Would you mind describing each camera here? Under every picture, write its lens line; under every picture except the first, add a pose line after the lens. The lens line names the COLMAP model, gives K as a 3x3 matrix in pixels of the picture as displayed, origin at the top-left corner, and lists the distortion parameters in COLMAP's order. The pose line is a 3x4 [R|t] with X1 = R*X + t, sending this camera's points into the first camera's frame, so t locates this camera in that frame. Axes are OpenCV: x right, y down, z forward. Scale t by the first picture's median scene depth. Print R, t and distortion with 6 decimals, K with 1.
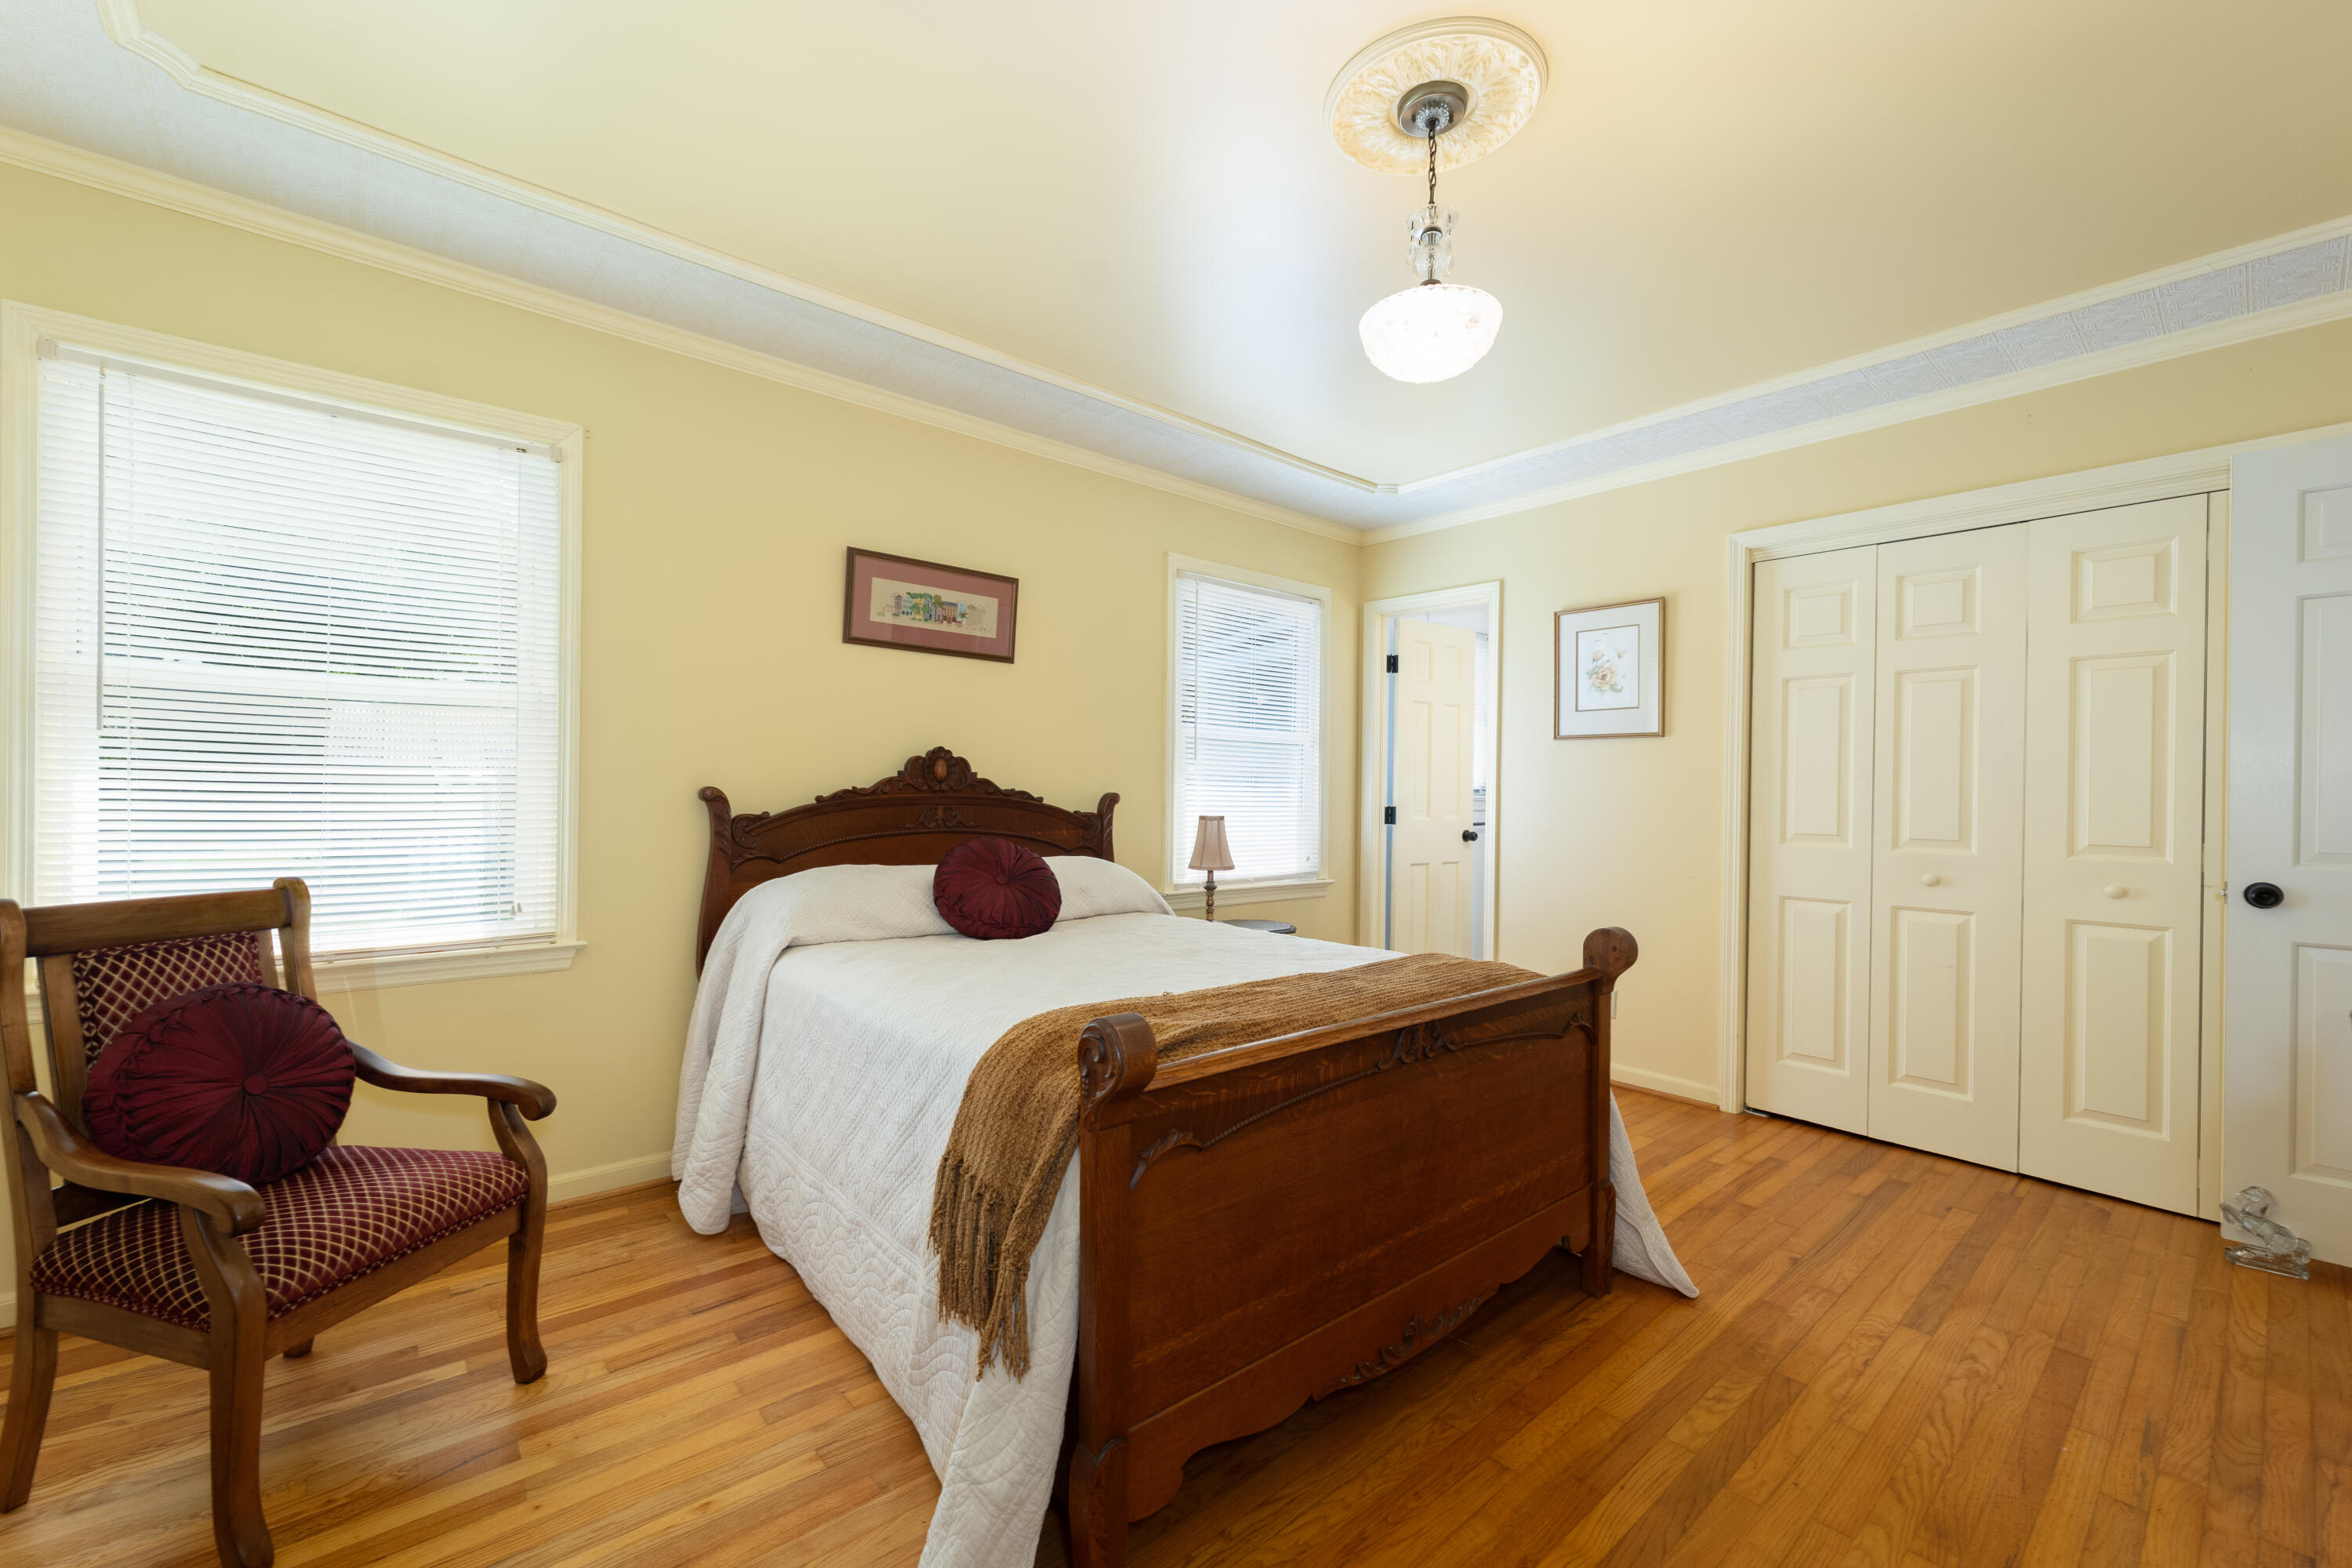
lens RADIAL K [[937.3, 0, 1162.3], [0, 937.3, 782.1], [0, 0, 1]] dist [0.001946, 0.000142]
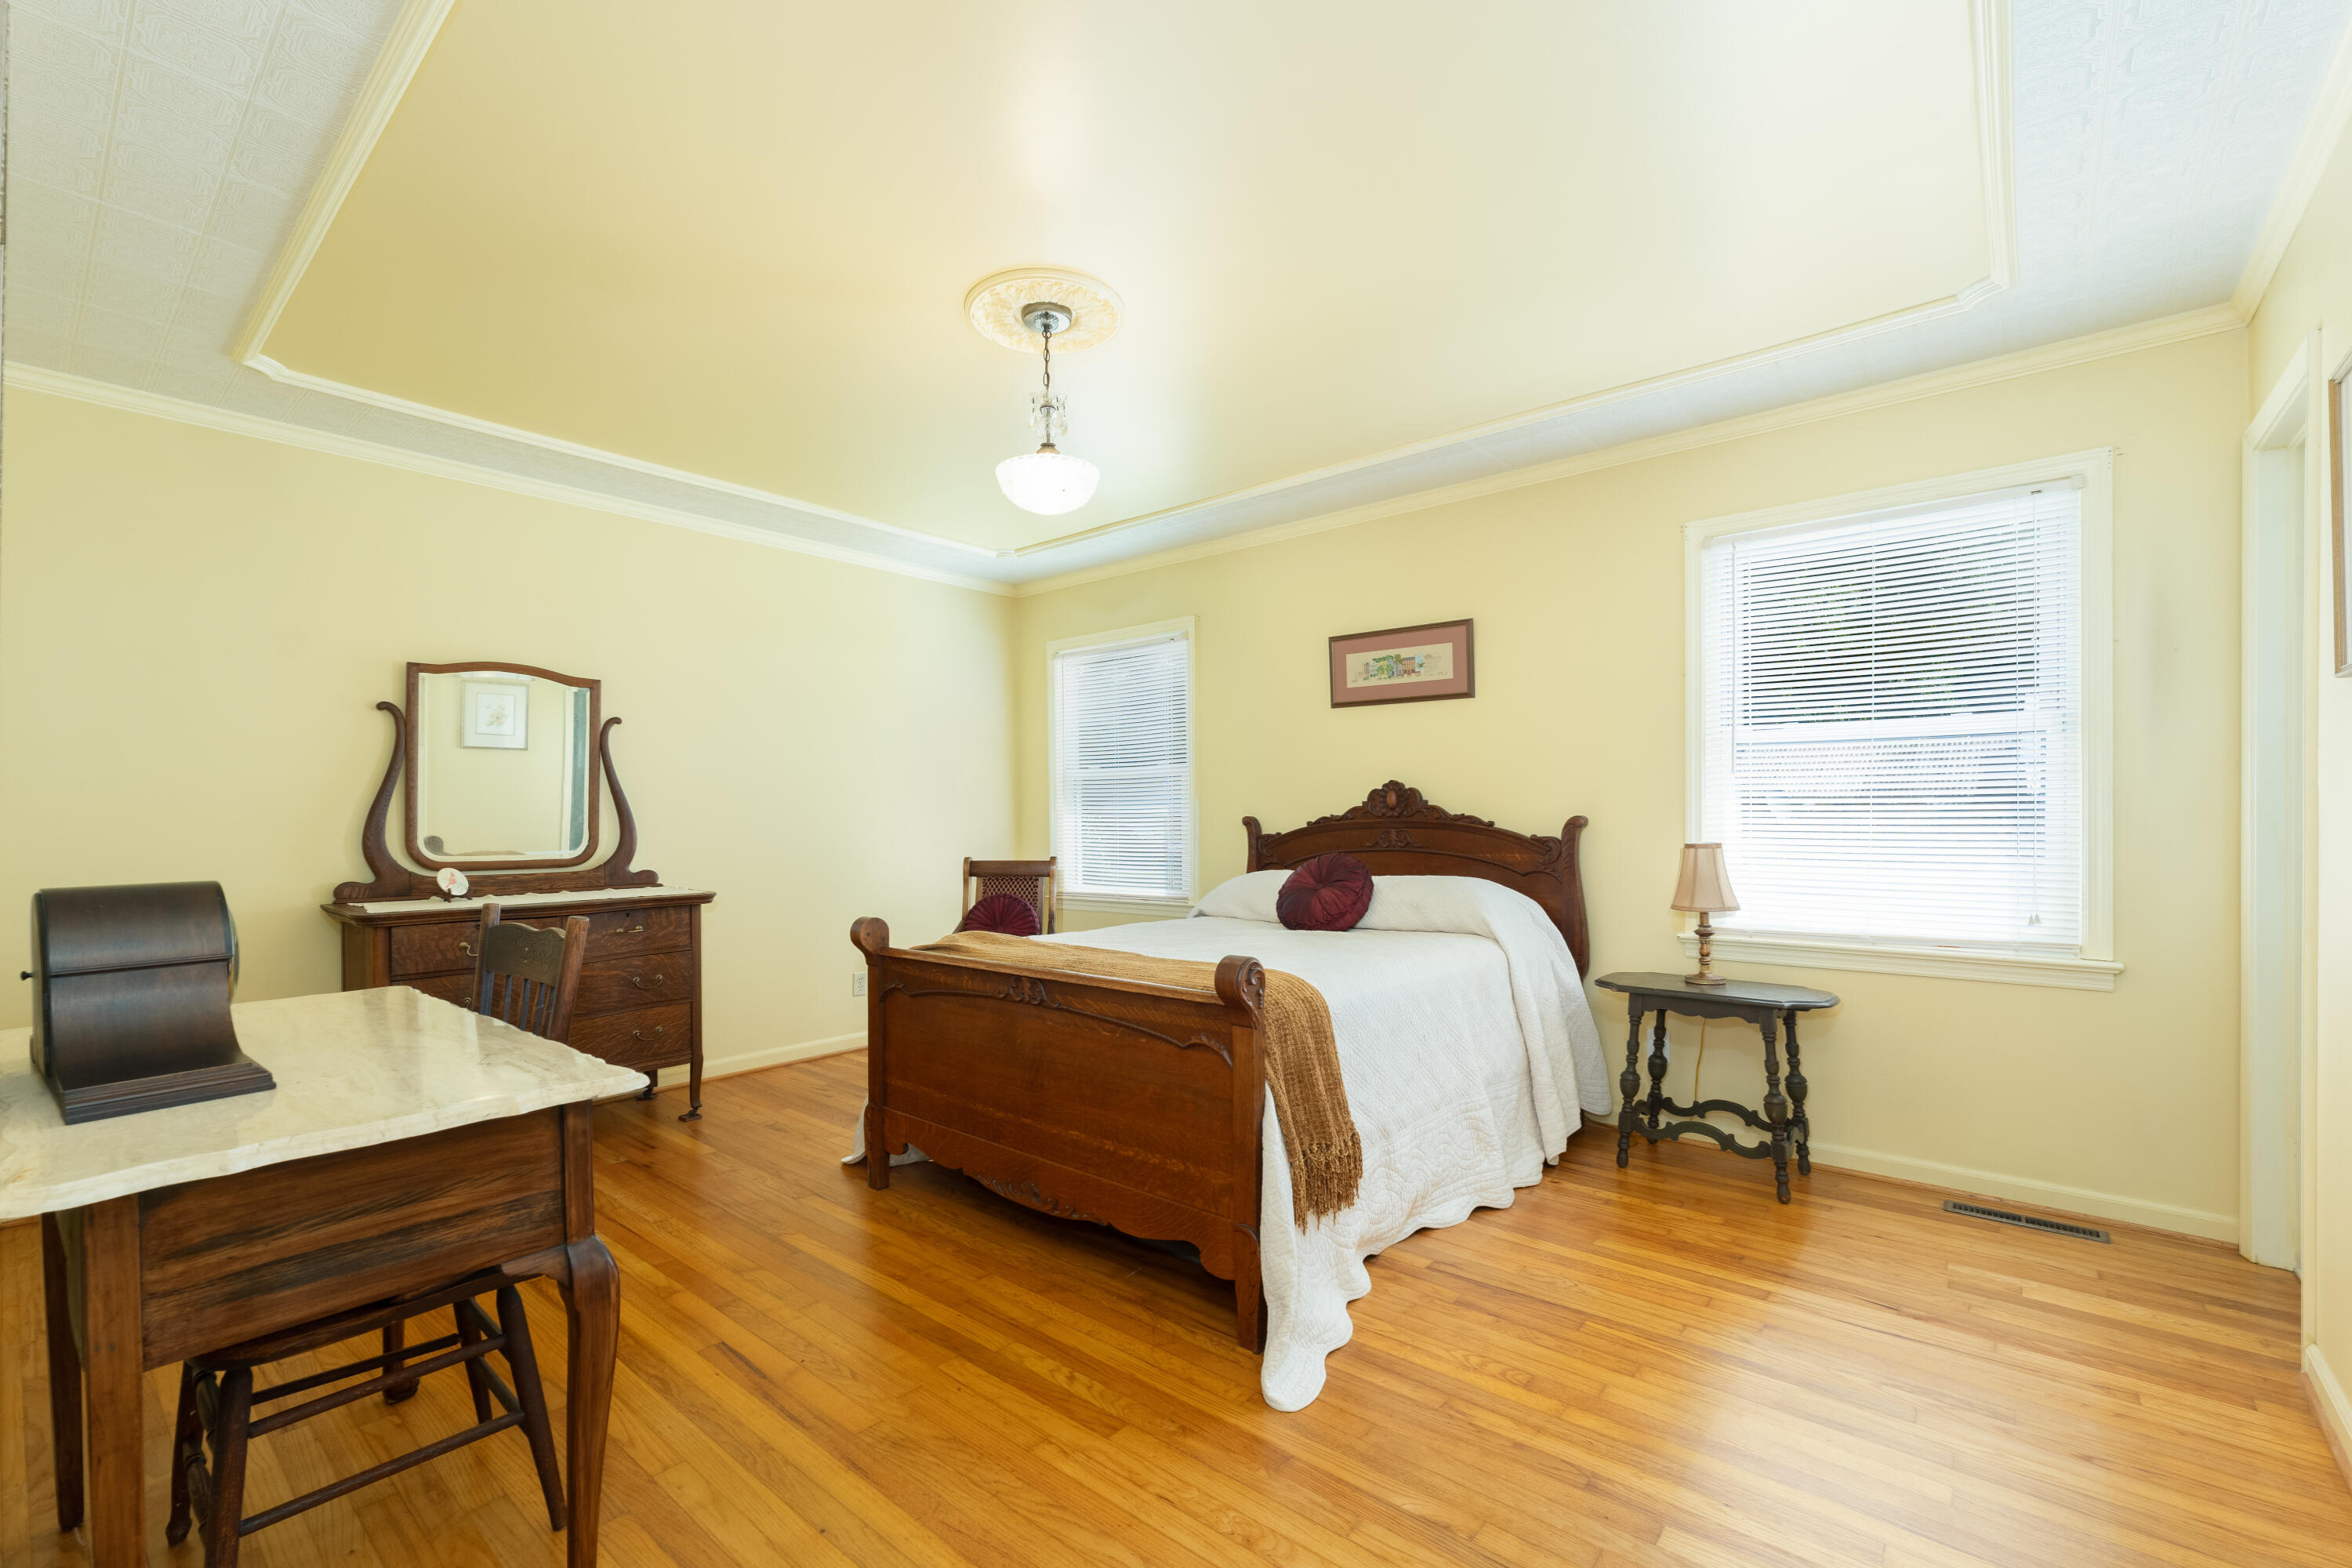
lens RADIAL K [[942.1, 0, 1182.2], [0, 942.1, 812.9], [0, 0, 1]] dist [0.002079, 0.000156]
pose [[0.198217, -0.016173, -0.980025, 0.902342], [0.019102, 0.999738, -0.012635, 0.014448], [0.979972, -0.016216, 0.198474, 0.492851]]
